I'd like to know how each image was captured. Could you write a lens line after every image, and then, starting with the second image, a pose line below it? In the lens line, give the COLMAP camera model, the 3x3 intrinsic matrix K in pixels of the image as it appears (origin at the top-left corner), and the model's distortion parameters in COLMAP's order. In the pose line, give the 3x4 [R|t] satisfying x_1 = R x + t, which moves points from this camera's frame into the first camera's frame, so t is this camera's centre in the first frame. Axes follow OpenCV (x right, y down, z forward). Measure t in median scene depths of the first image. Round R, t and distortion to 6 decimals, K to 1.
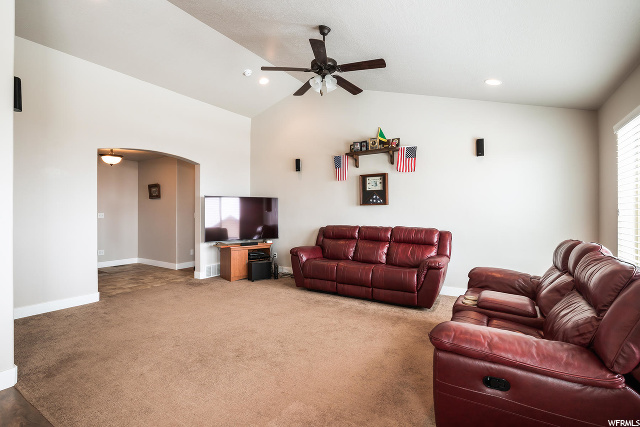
lens RADIAL K [[302.1, 0, 319.2], [0, 302.1, 210.2], [0, 0, 1]] dist [-0.003468, 0.000462]
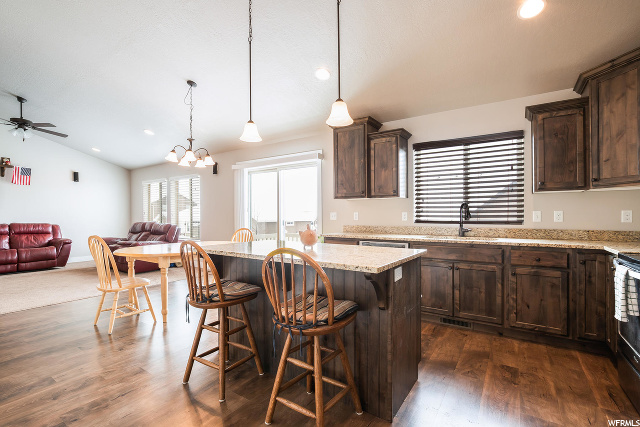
lens RADIAL K [[302.1, 0, 320.9], [0, 302.1, 217.7], [0, 0, 1]] dist [-0.003468, 0.000462]
pose [[0.037665, -0.003521, 0.999284, -1.153031], [-0.003730, 0.999986, 0.003664, 0.020124], [-0.999283, -0.003865, 0.037652, -0.496341]]
